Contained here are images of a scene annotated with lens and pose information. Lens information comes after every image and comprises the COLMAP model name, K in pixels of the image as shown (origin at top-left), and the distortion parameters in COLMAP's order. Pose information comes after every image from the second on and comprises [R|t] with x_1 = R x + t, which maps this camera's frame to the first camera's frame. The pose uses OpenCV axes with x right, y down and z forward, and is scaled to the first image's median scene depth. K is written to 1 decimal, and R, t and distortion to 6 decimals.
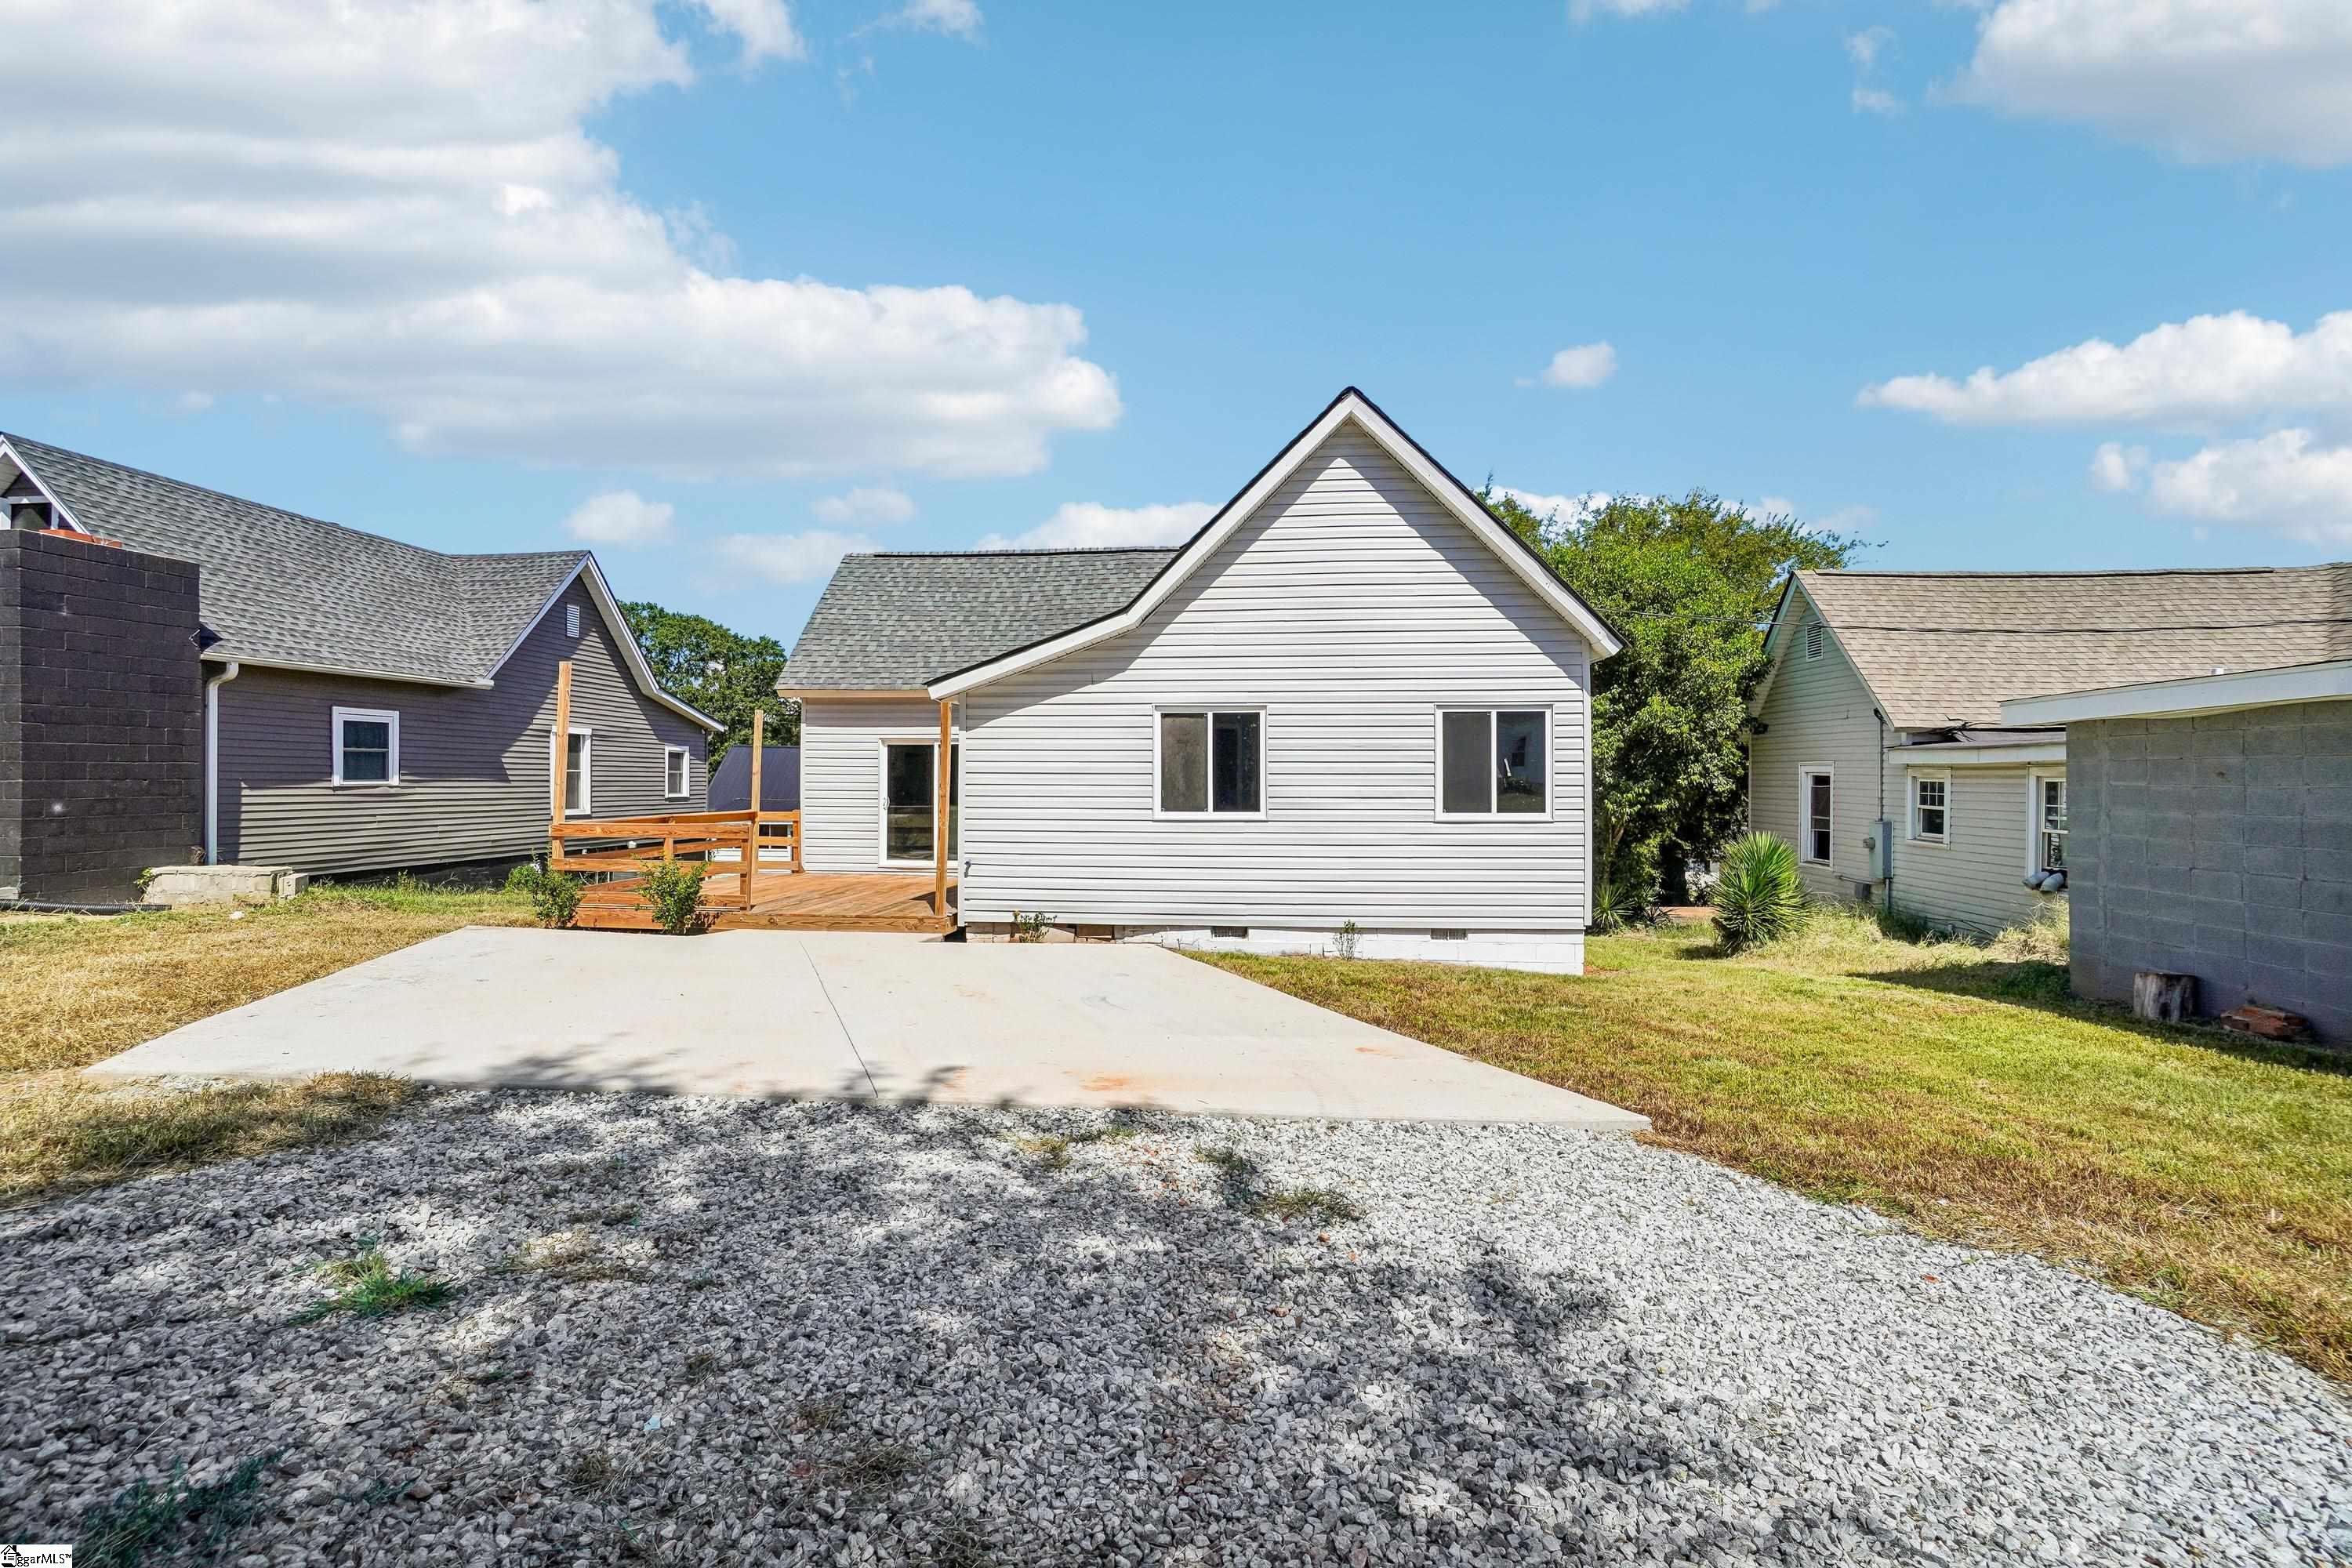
lens RADIAL K [[1039.9, 0, 1176.8], [0, 1039.9, 780.6], [0, 0, 1]] dist [-0.059798, 0.020099]
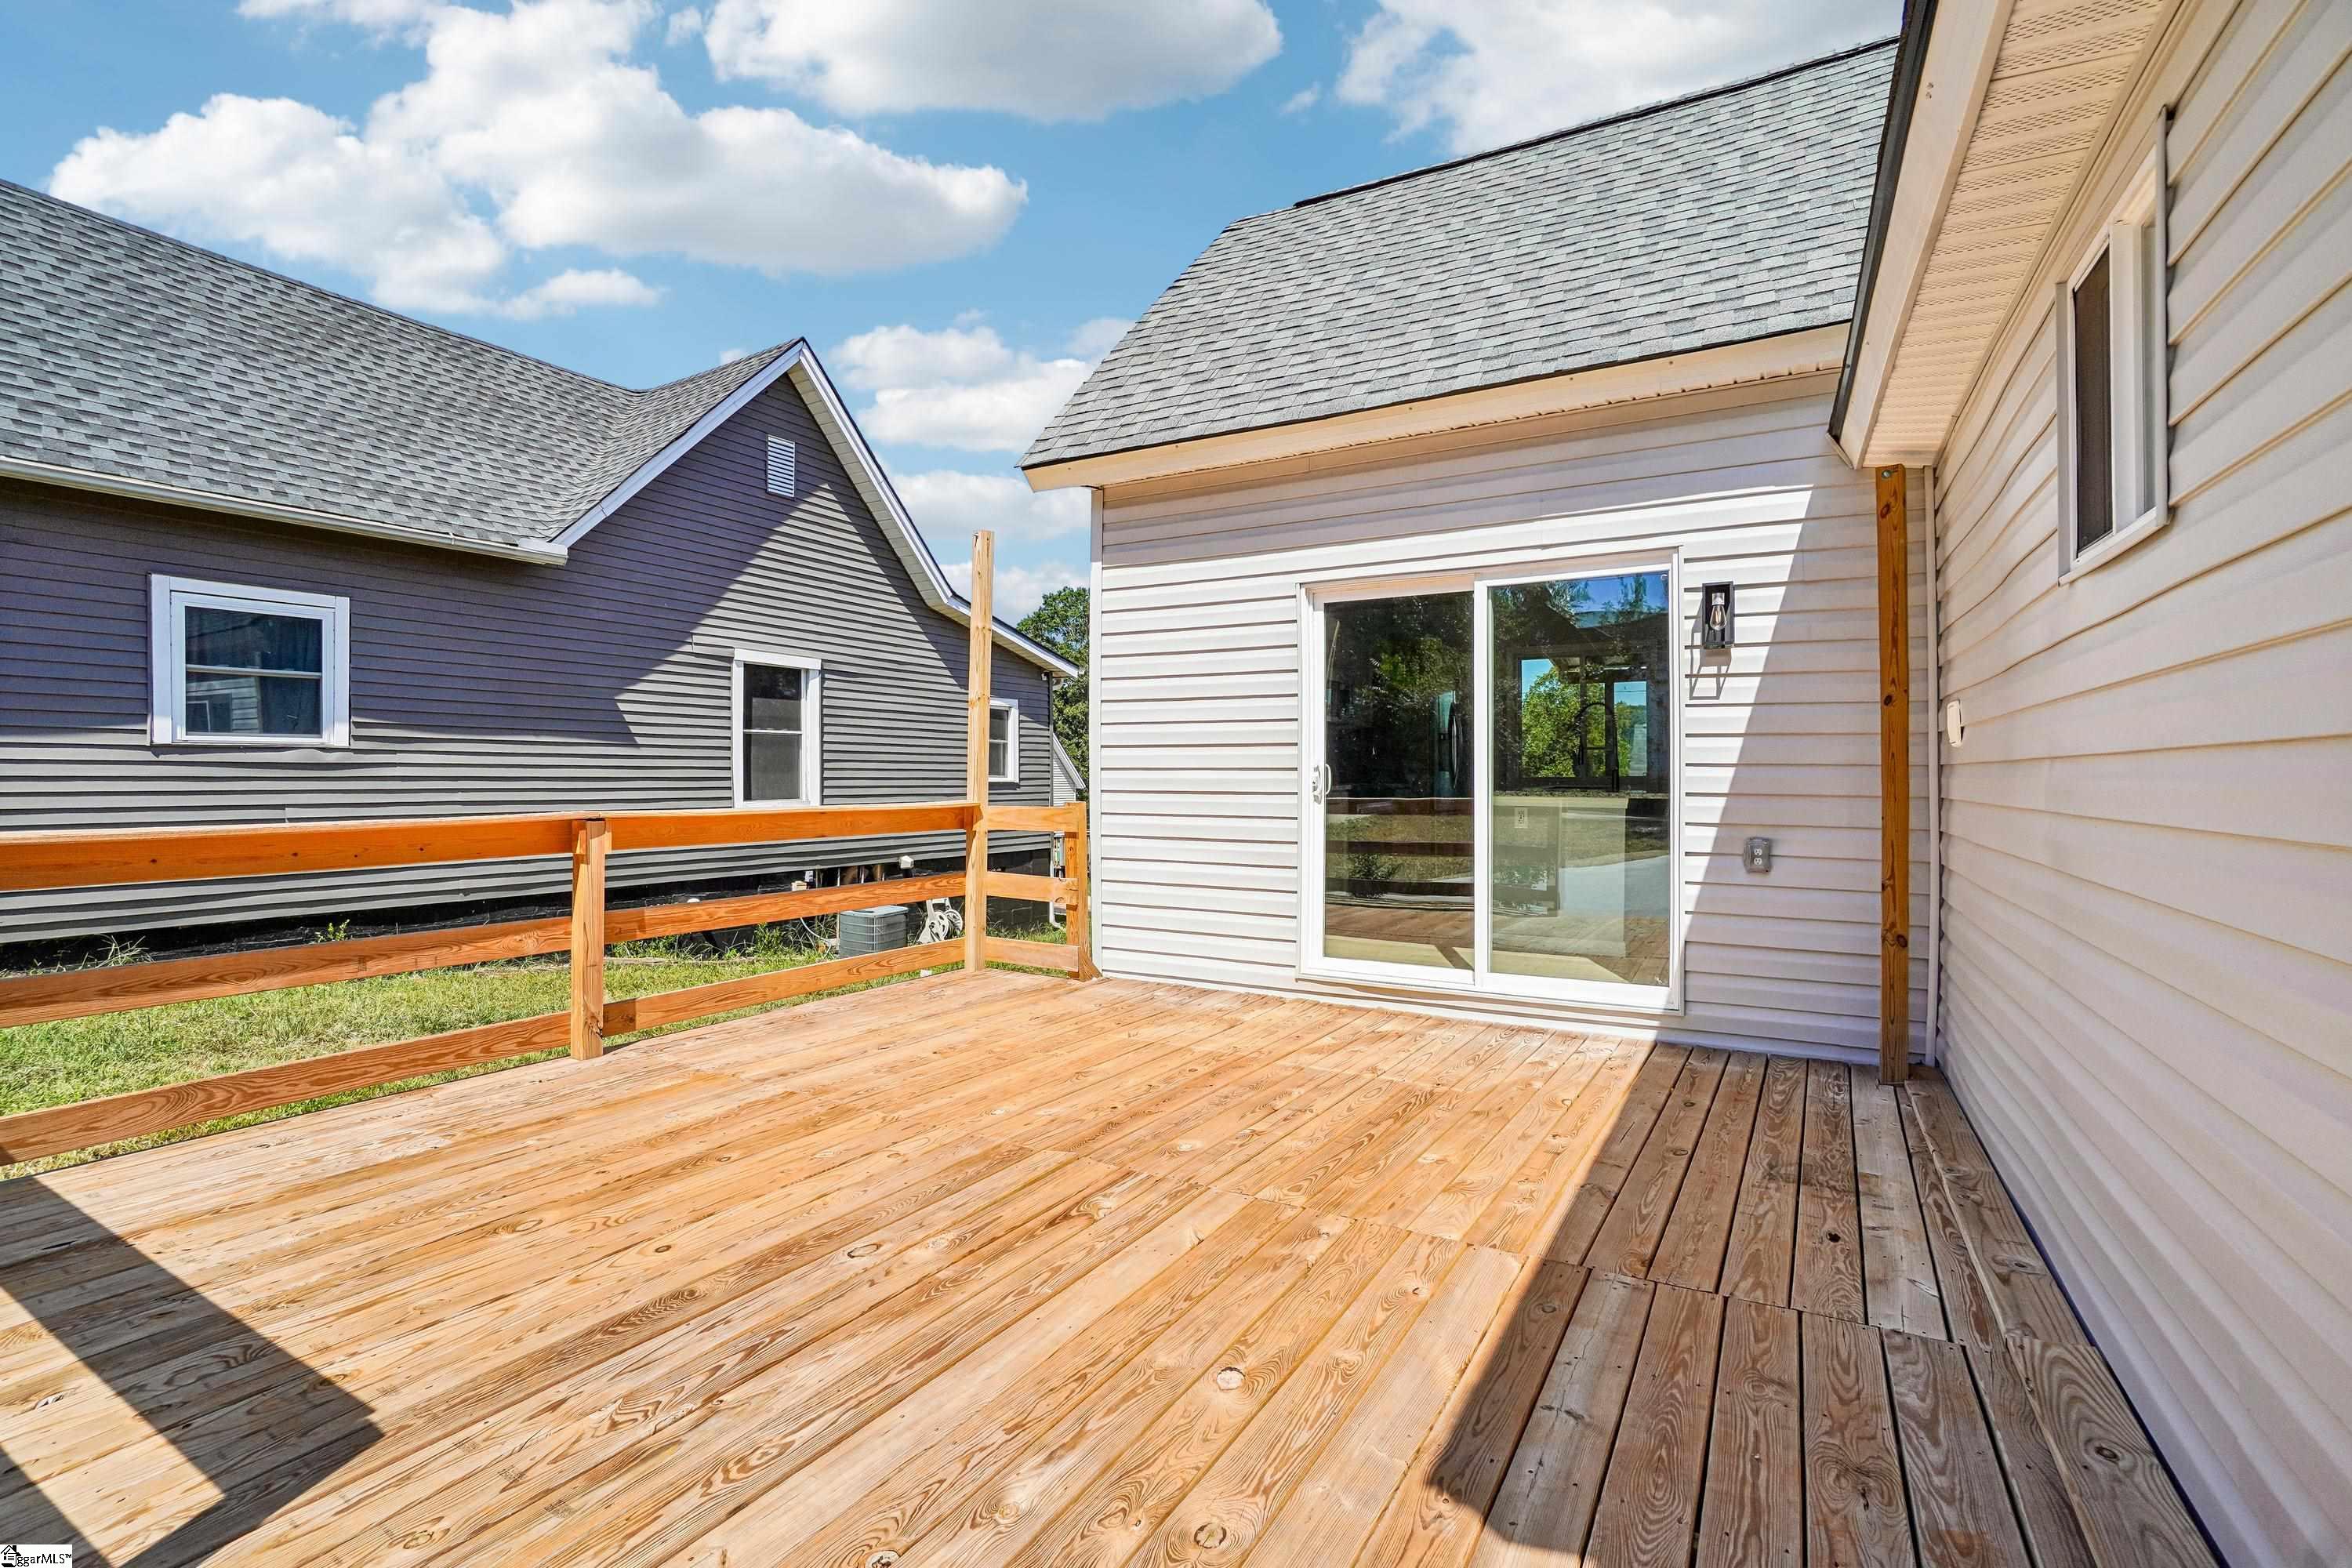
lens RADIAL K [[1039.9, 0, 1168.2], [0, 1039.9, 800.4], [0, 0, 1]] dist [-0.059798, 0.020099]
pose [[0.905918, 0.008535, -0.423367, -0.266341], [0.000424, 0.999778, 0.021061, 0.028189], [0.423453, -0.019259, 0.905713, 0.977209]]
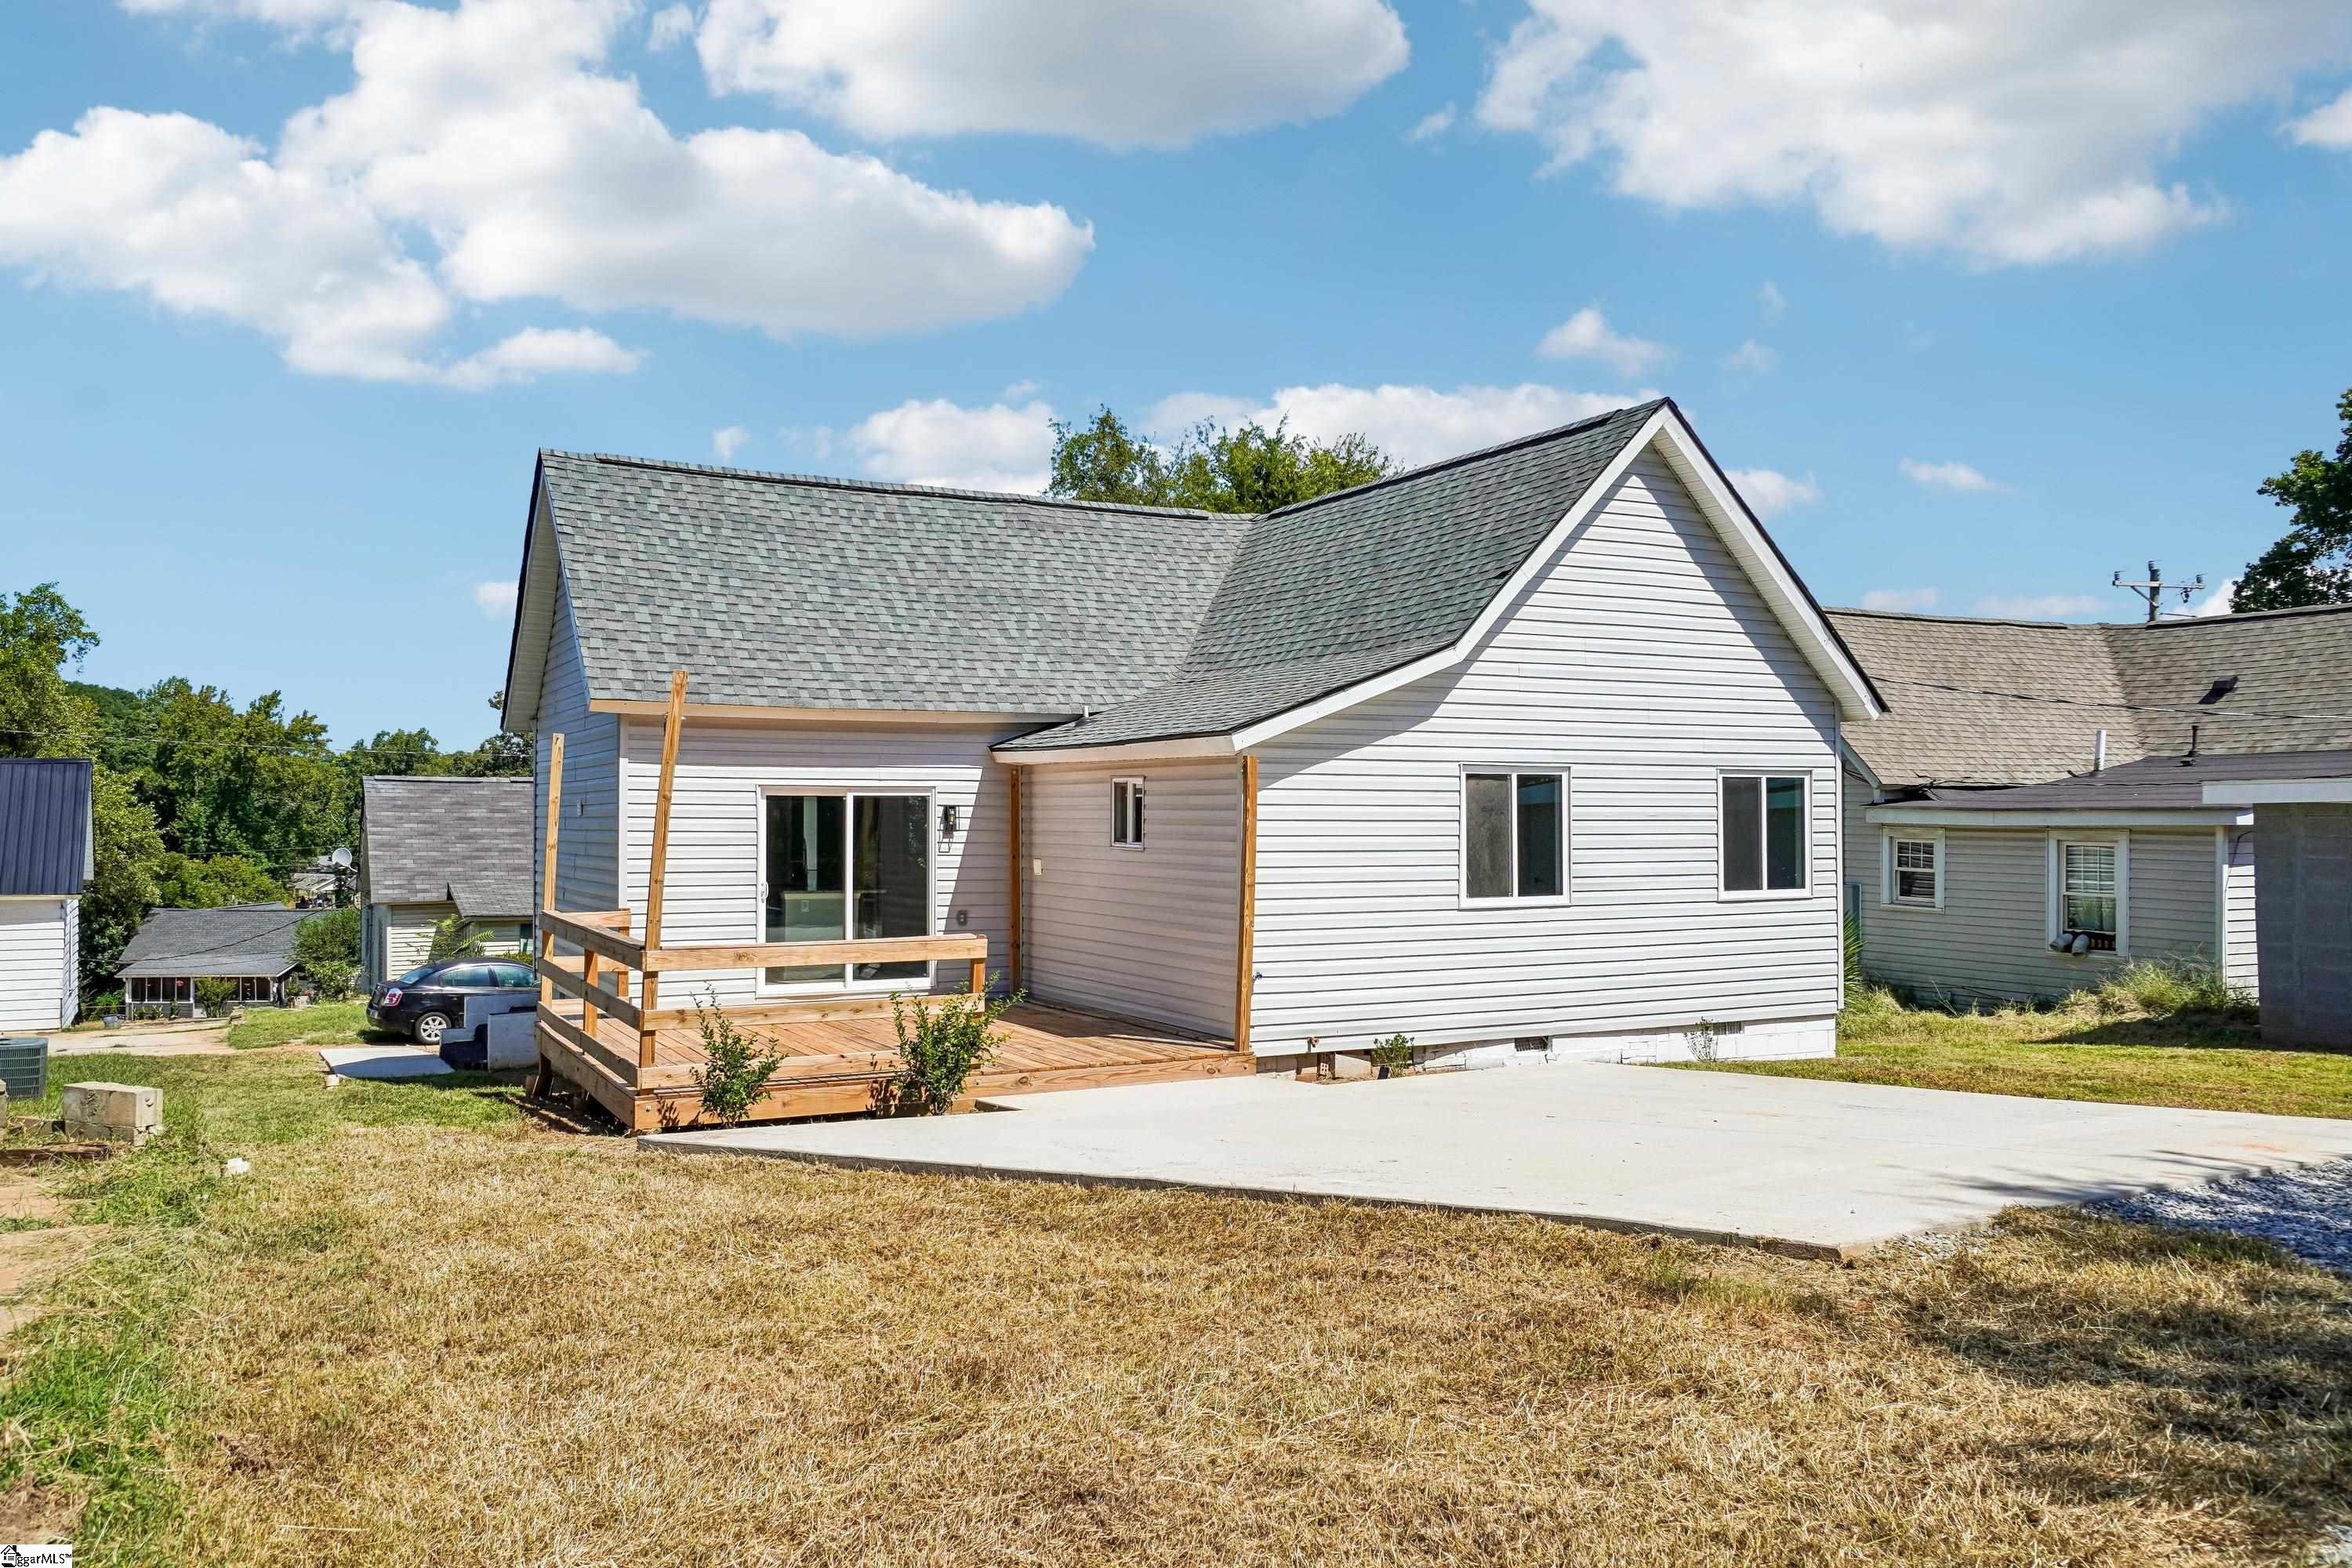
lens RADIAL K [[1780.9, 0, 1150.5], [0, 1780.9, 801.4], [0, 0, 1]] dist [-0.021990, -0.004619]
pose [[0.841768, 0.002459, 0.539834, -0.947050], [-0.000025, 0.999990, -0.004517, -0.037904], [-0.539839, 0.003789, 0.841760, -0.011807]]
